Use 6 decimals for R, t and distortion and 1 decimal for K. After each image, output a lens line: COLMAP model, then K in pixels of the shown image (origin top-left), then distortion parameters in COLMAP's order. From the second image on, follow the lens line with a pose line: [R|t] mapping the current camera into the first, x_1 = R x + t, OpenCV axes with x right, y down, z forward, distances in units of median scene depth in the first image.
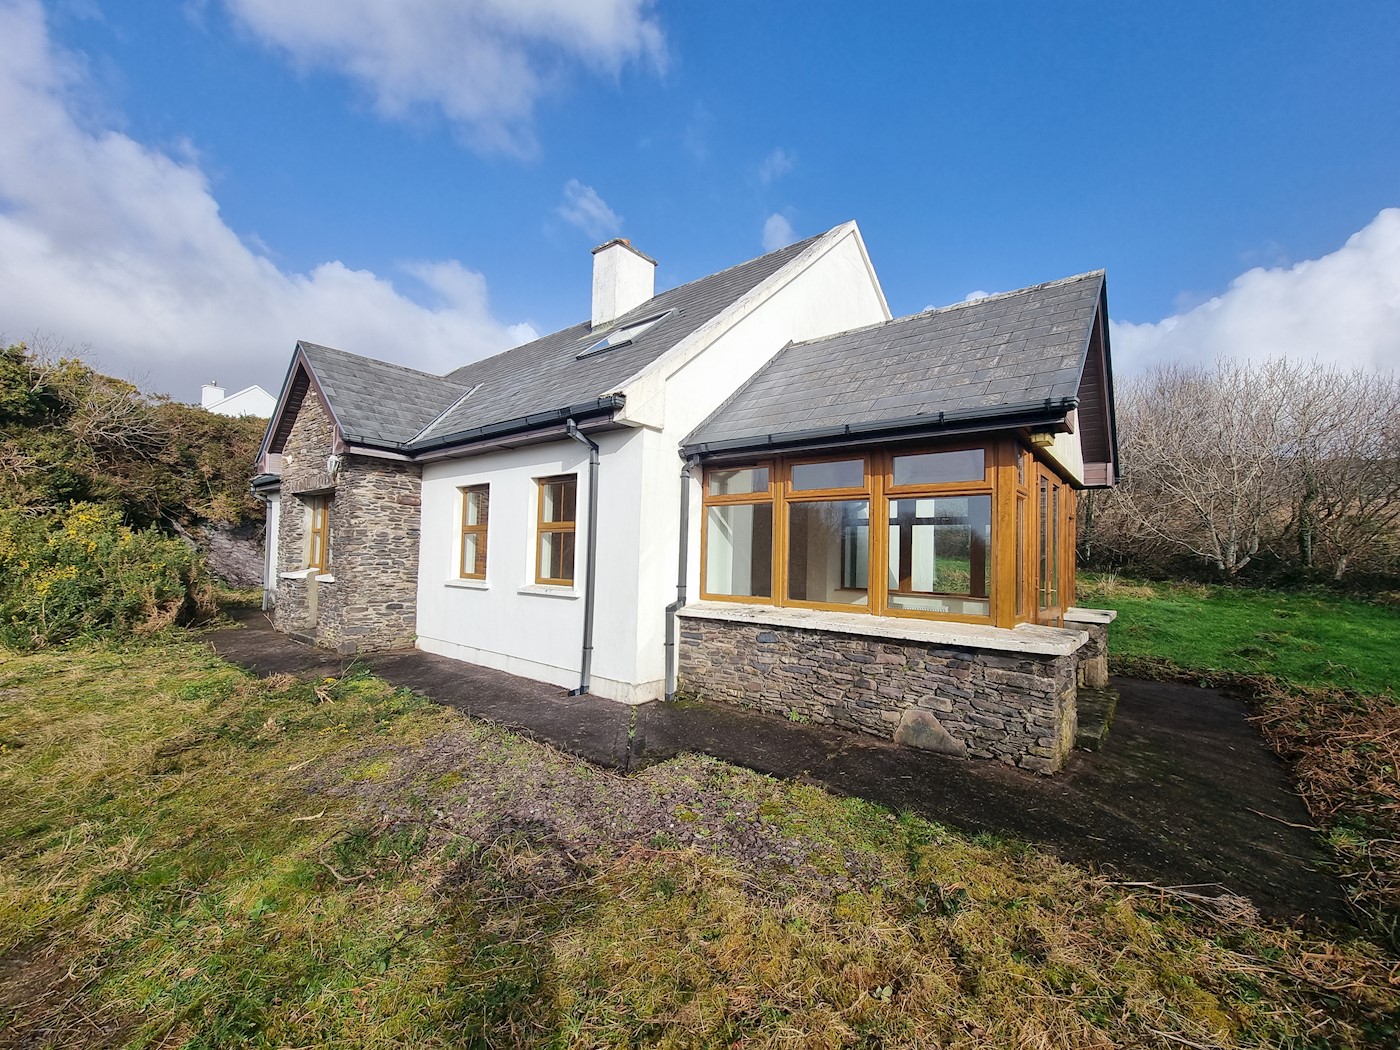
lens RADIAL K [[578.2, 0, 701.3], [0, 578.2, 539.6], [0, 0, 1]] dist [-0.003149, 0.000340]
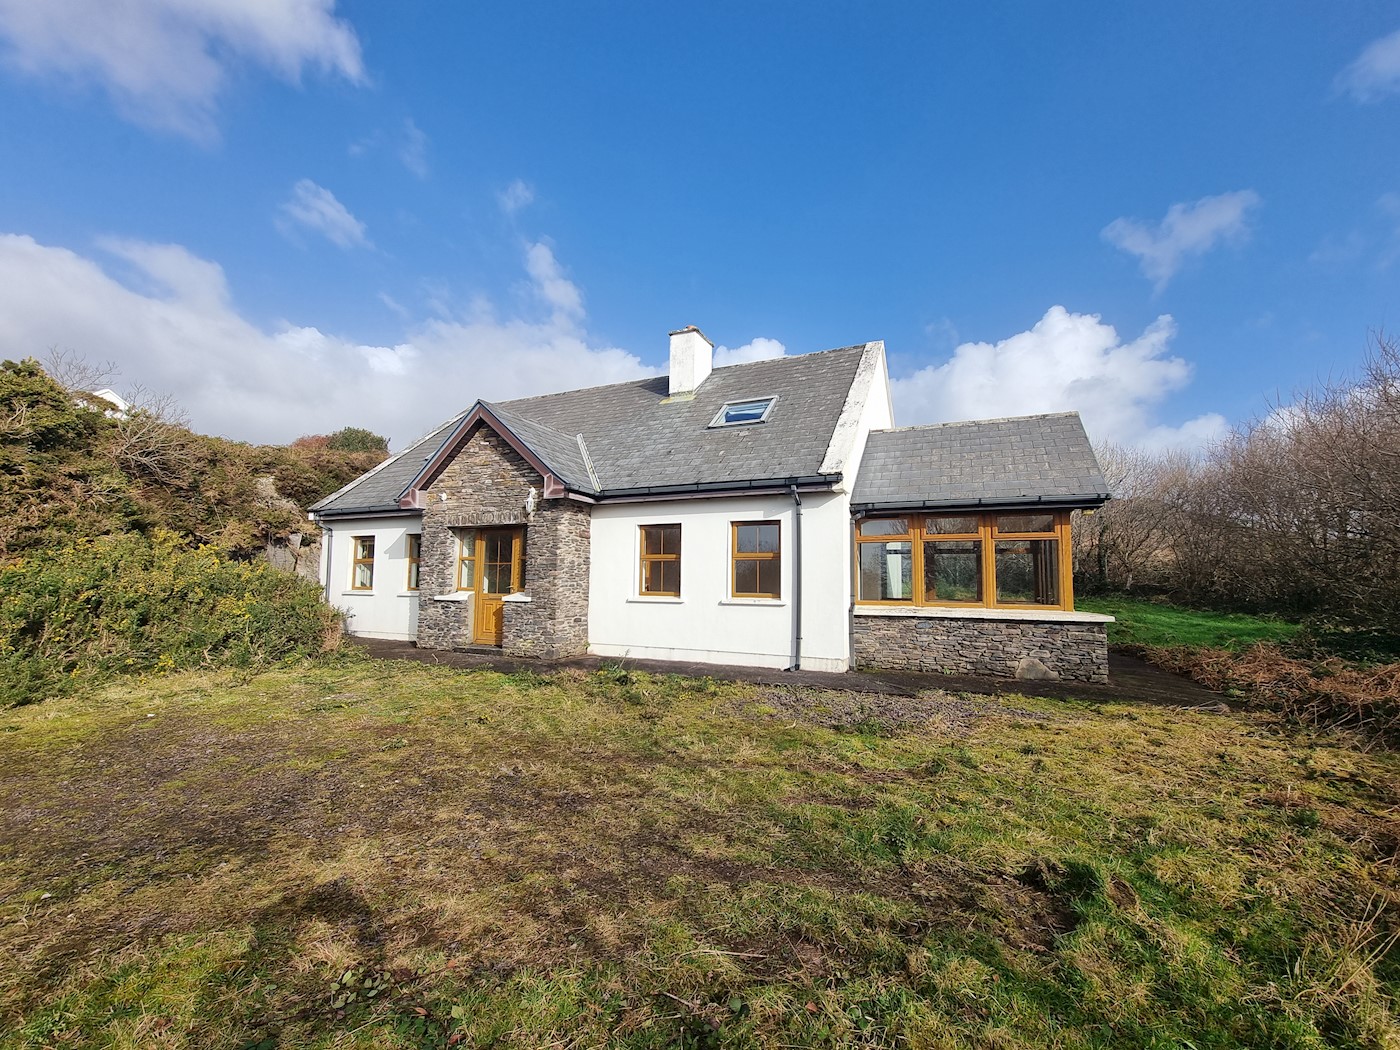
lens RADIAL K [[578.2, 0, 701.3], [0, 578.2, 539.6], [0, 0, 1]] dist [-0.003149, 0.000340]
pose [[0.966247, 0.005489, 0.257559, -0.791002], [0.005115, 0.999167, -0.040482, -0.006800], [-0.257566, 0.040433, 0.965414, -0.362102]]
